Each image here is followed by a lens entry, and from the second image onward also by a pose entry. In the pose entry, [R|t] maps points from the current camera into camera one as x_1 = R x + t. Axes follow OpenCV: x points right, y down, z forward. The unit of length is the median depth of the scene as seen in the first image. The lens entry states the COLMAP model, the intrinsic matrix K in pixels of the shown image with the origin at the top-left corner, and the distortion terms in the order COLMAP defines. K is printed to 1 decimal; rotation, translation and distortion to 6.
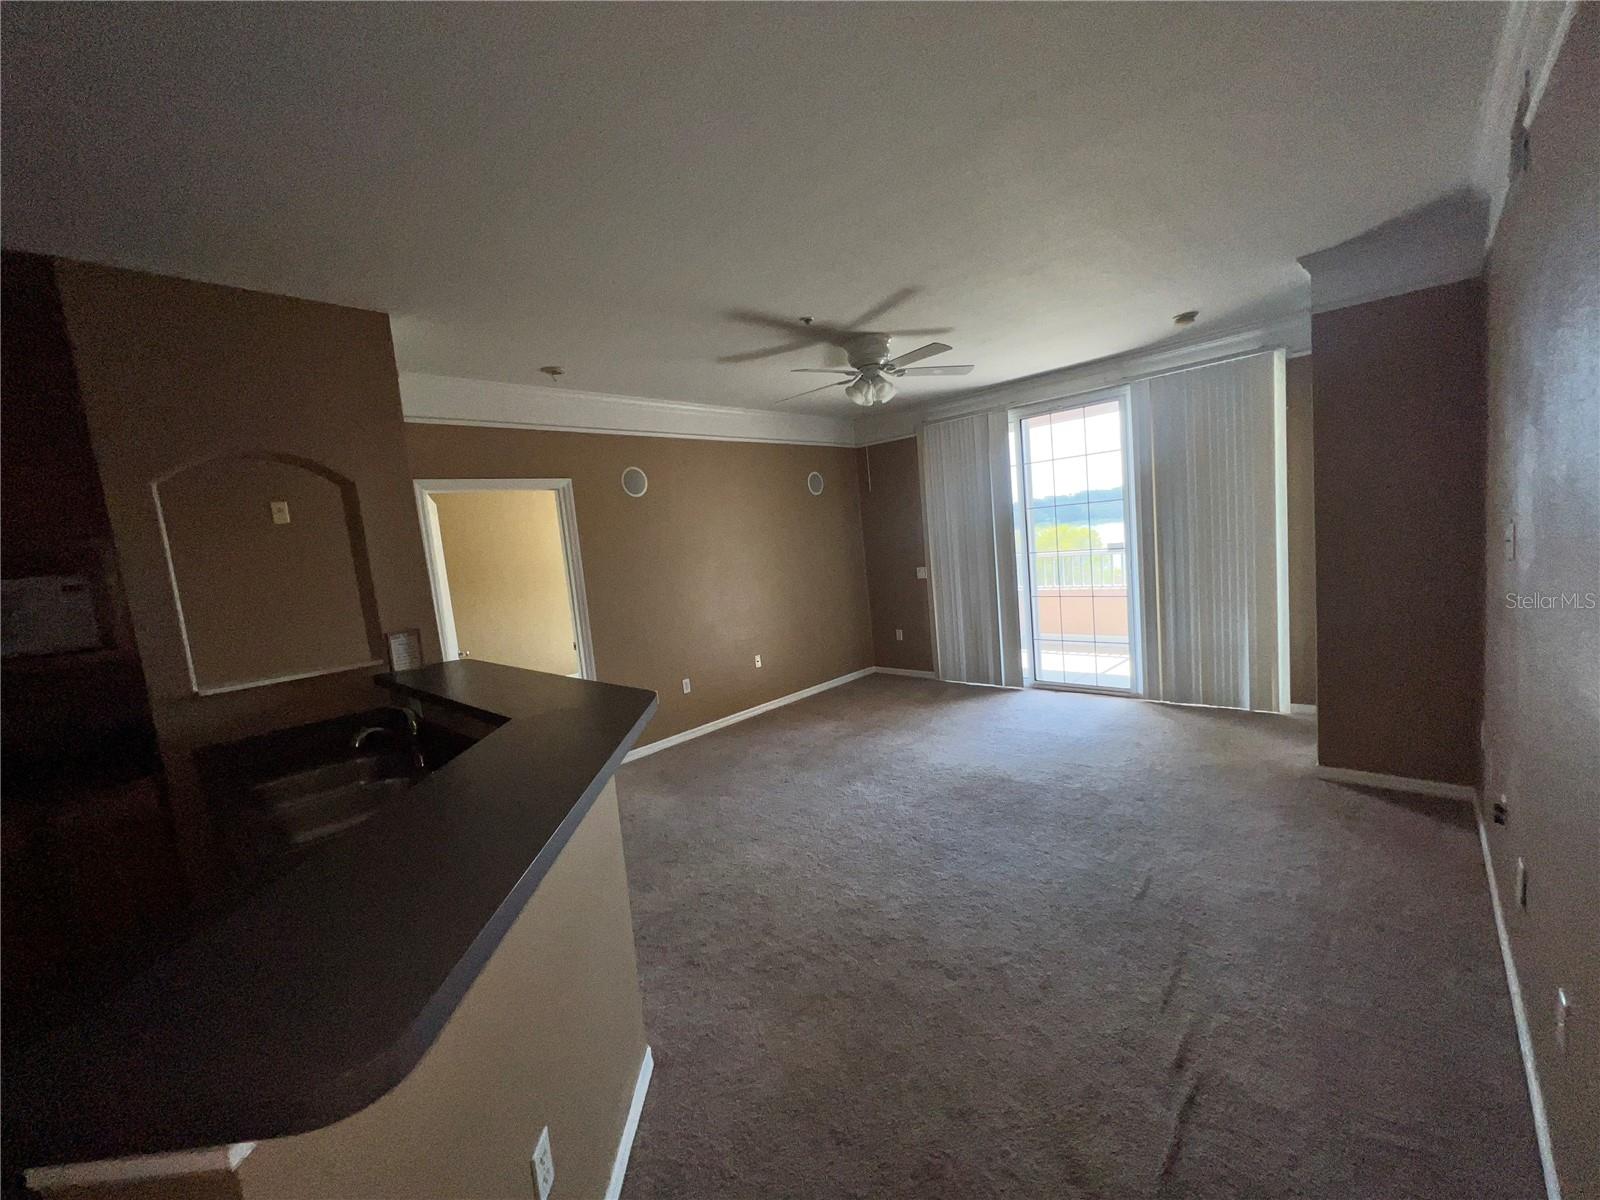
lens RADIAL K [[638.7, 0, 797.8], [0, 638.7, 602.0], [0, 0, 1]] dist [-0.000373, 0.000597]
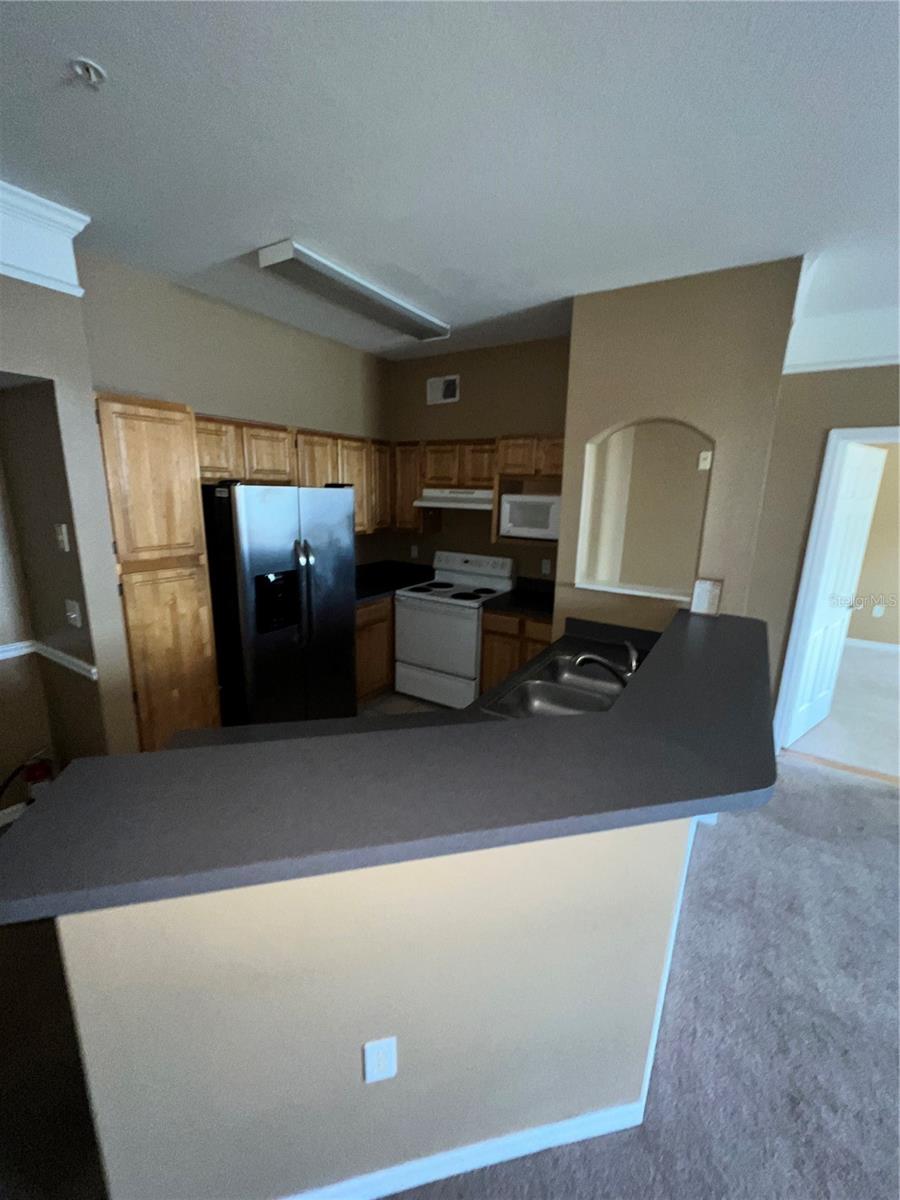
lens RADIAL K [[479.0, 0, 447.6], [0, 479.0, 598.0], [0, 0, 1]] dist [-0.000373, 0.000597]
pose [[0.191825, 0.315999, -0.929165, 0.056107], [-0.144337, 0.945536, 0.291768, -0.067078], [0.970758, 0.078144, 0.226988, 0.238754]]
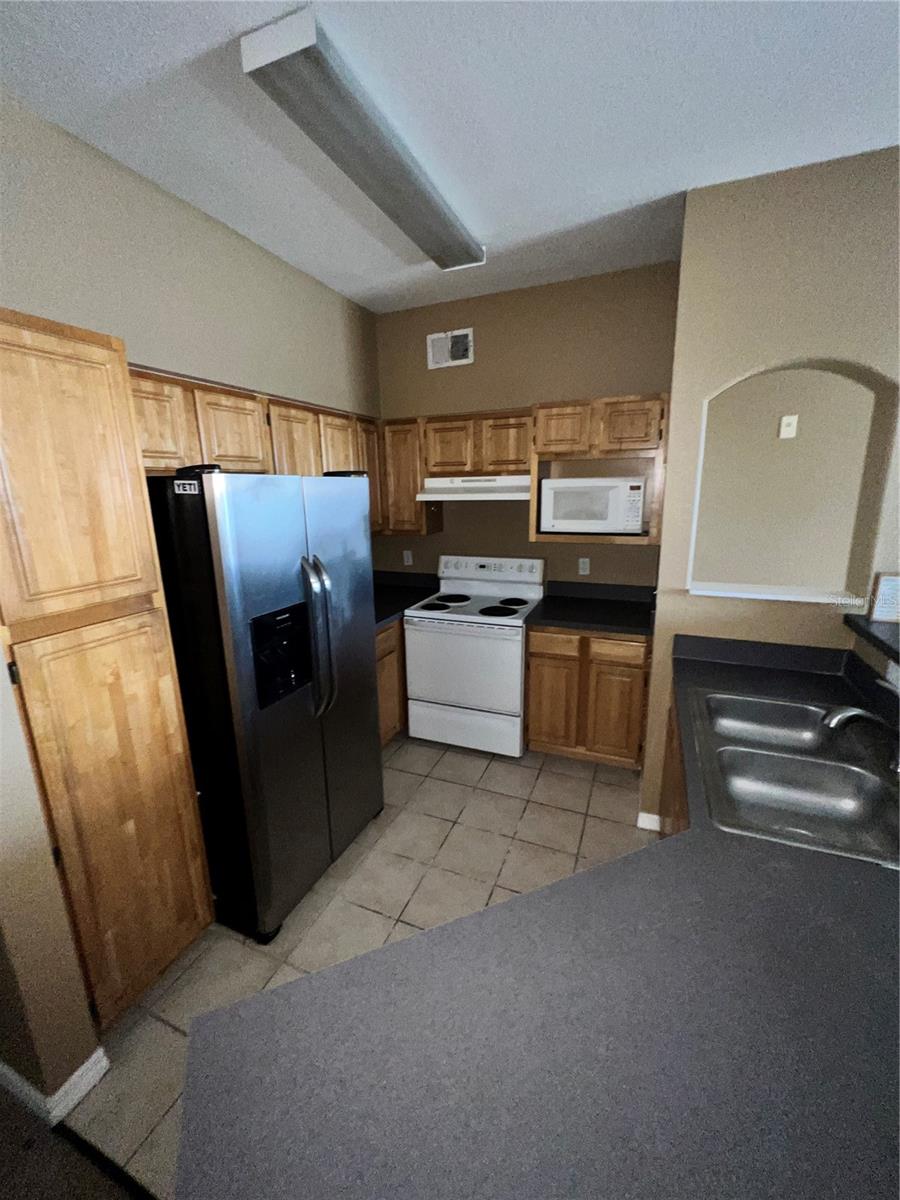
lens RADIAL K [[485.1, 0, 451.8], [0, 485.1, 599.3], [0, 0, 1]] dist [-0.000461, 0.000015]
pose [[0.353170, 0.300062, -0.886134, -0.165689], [-0.112846, 0.953918, 0.278040, -0.022084], [0.928728, 0.001801, 0.370756, 0.146170]]
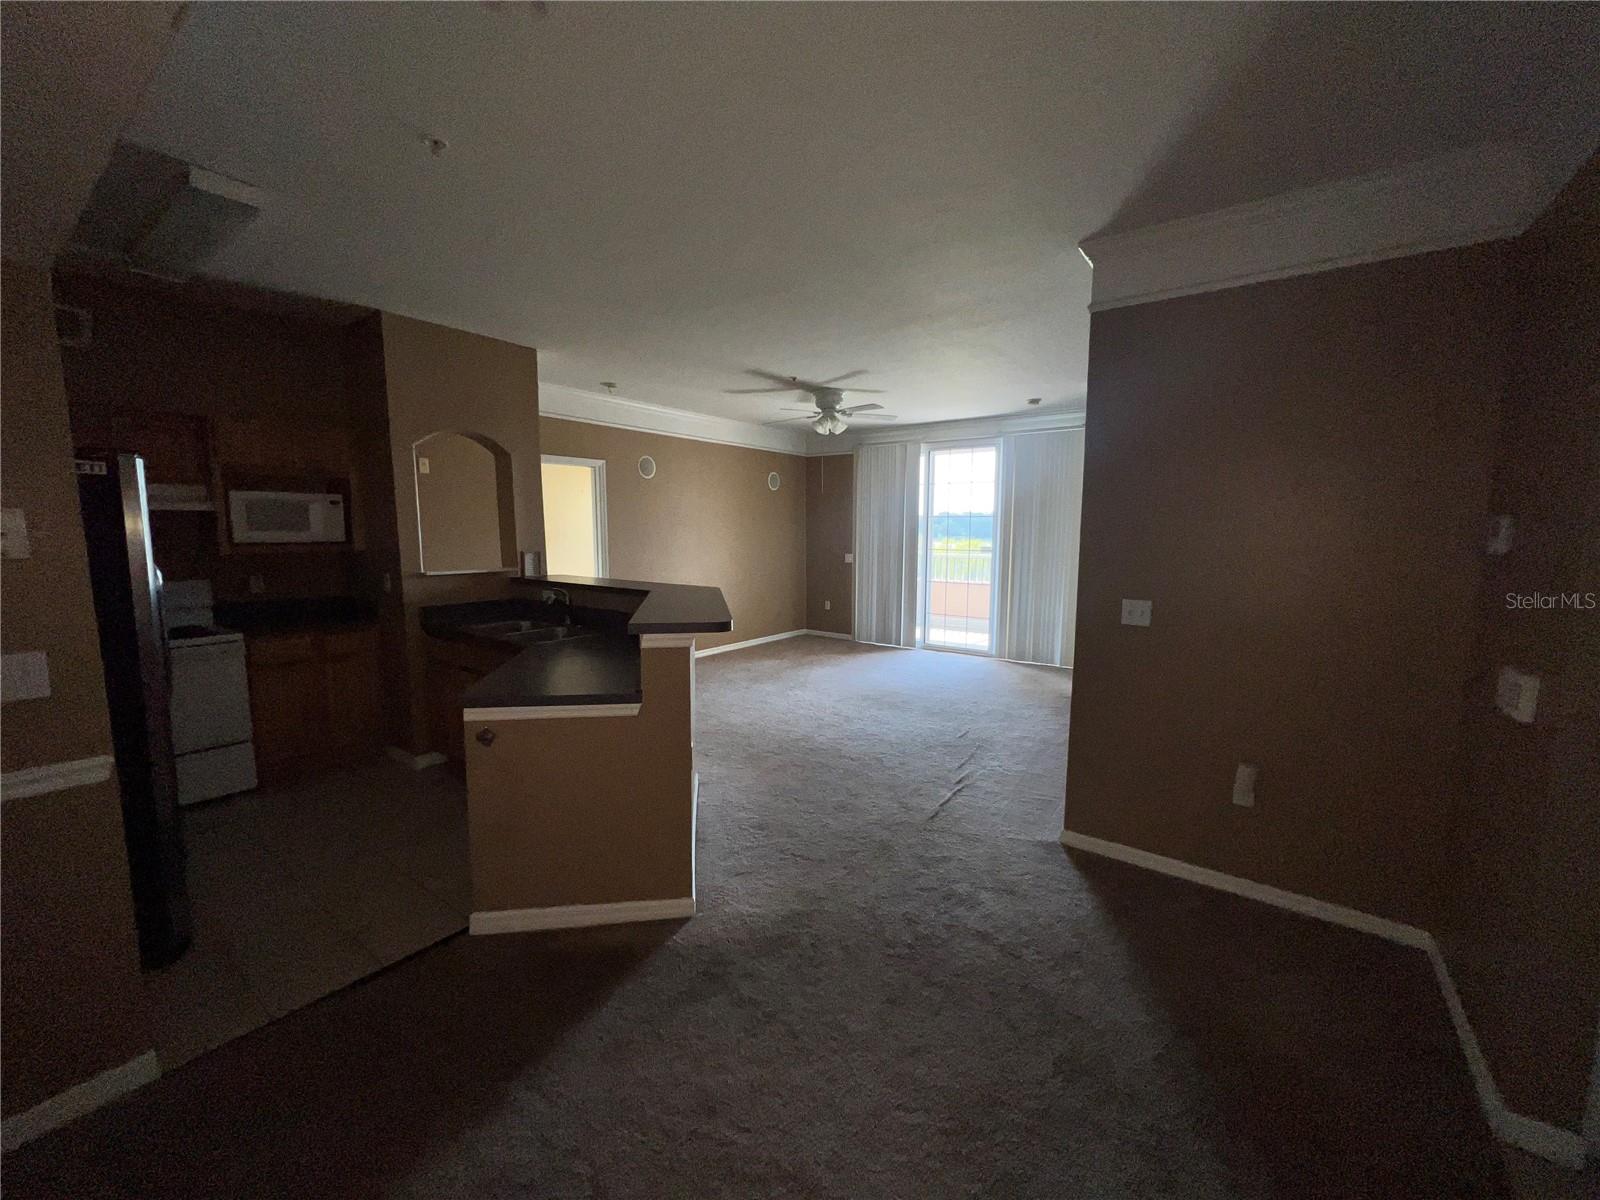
lens RADIAL K [[638.7, 0, 797.8], [0, 638.7, 602.0], [0, 0, 1]] dist [-0.000373, 0.000597]
pose [[0.988511, 0.082114, 0.126900, -0.102585], [-0.083223, 0.996525, 0.003458, 0.073221], [-0.126175, -0.013980, 0.991910, -0.432364]]
